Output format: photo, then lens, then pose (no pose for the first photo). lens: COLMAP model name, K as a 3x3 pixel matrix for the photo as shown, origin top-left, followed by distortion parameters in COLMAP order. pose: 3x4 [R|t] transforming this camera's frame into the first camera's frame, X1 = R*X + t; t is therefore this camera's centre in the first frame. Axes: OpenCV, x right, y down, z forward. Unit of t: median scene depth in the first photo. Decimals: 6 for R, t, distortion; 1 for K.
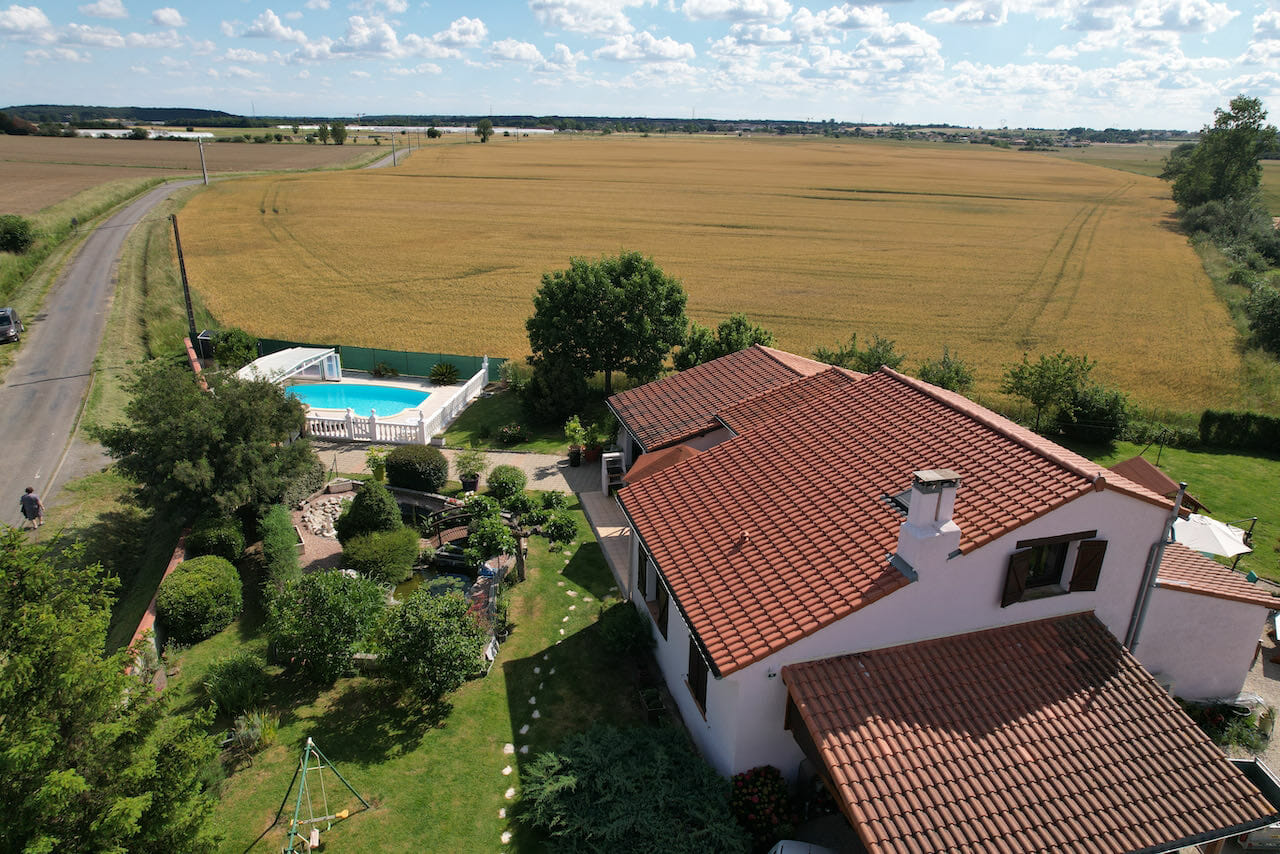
lens RADIAL K [[815.1, 0, 642.8], [0, 815.1, 431.1], [0, 0, 1]] dist [-0.073878, 0.065527]
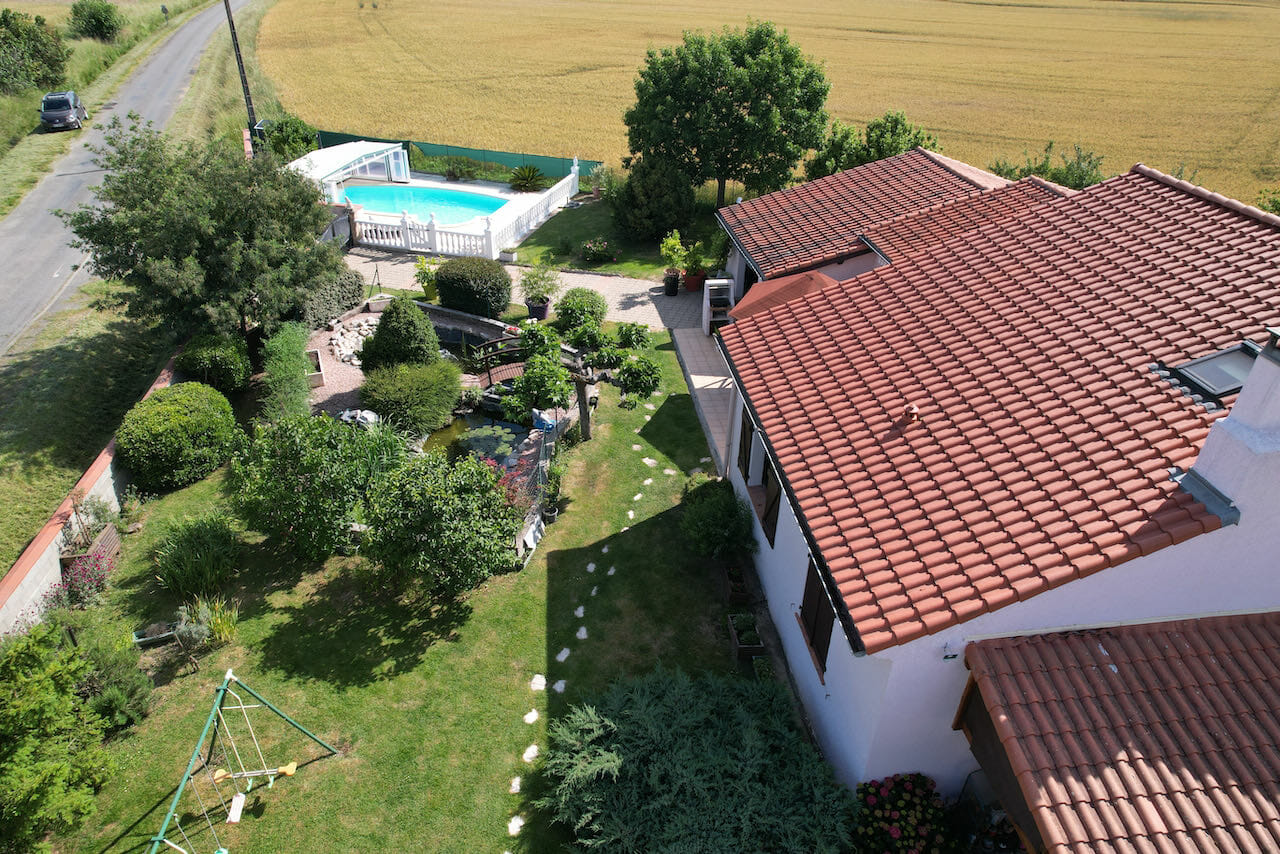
lens RADIAL K [[815.1, 0, 642.8], [0, 815.1, 431.1], [0, 0, 1]] dist [-0.073878, 0.065527]
pose [[0.989236, 0.076719, -0.124608, -0.001791], [-0.050602, 0.978358, 0.200639, 0.021742], [0.137304, -0.192174, 0.971708, 0.282377]]
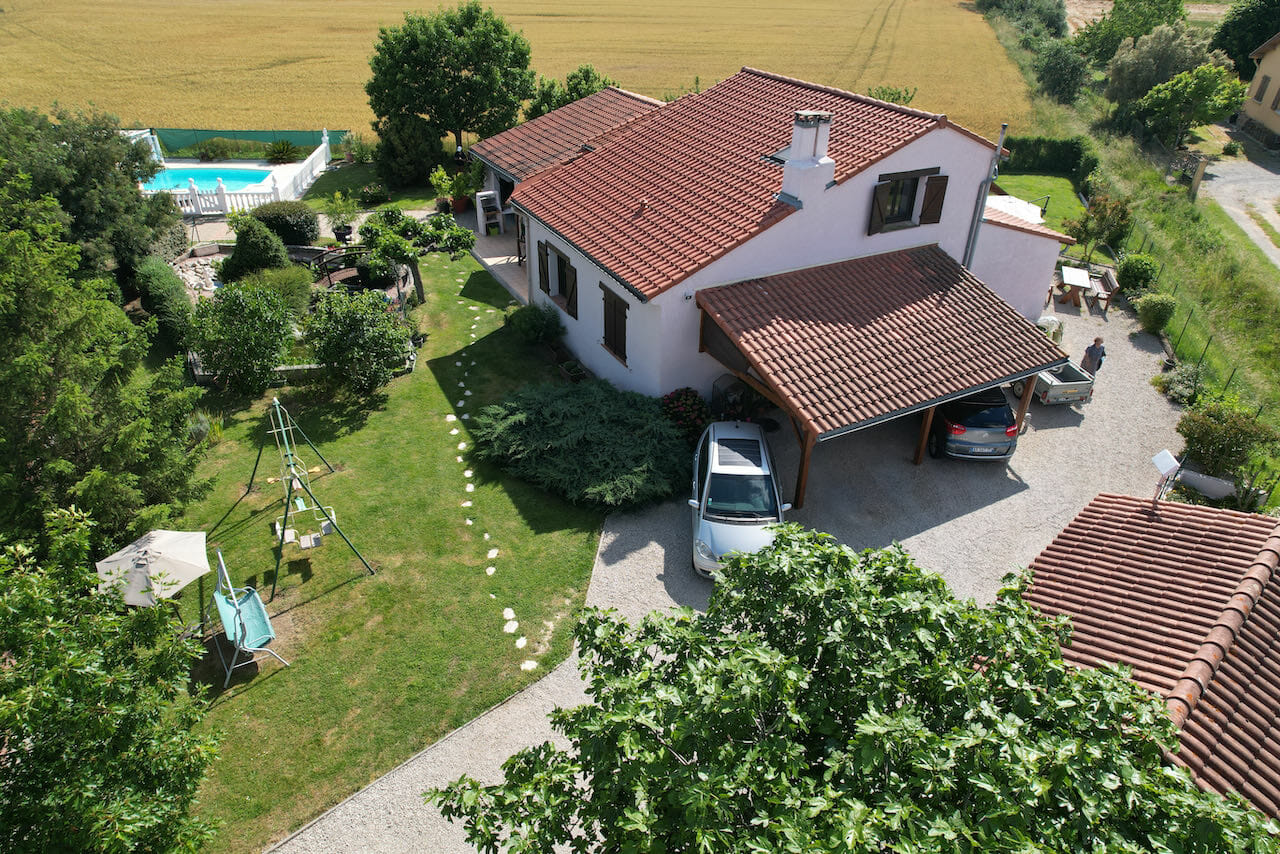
lens RADIAL K [[814.4, 0, 637.5], [0, 814.4, 430.2], [0, 0, 1]] dist [-0.042492, 0.003717]
pose [[0.975160, -0.120164, 0.186076, -0.099383], [0.080362, 0.974752, 0.208329, 0.158188], [-0.206412, -0.188201, 0.960195, -0.089922]]
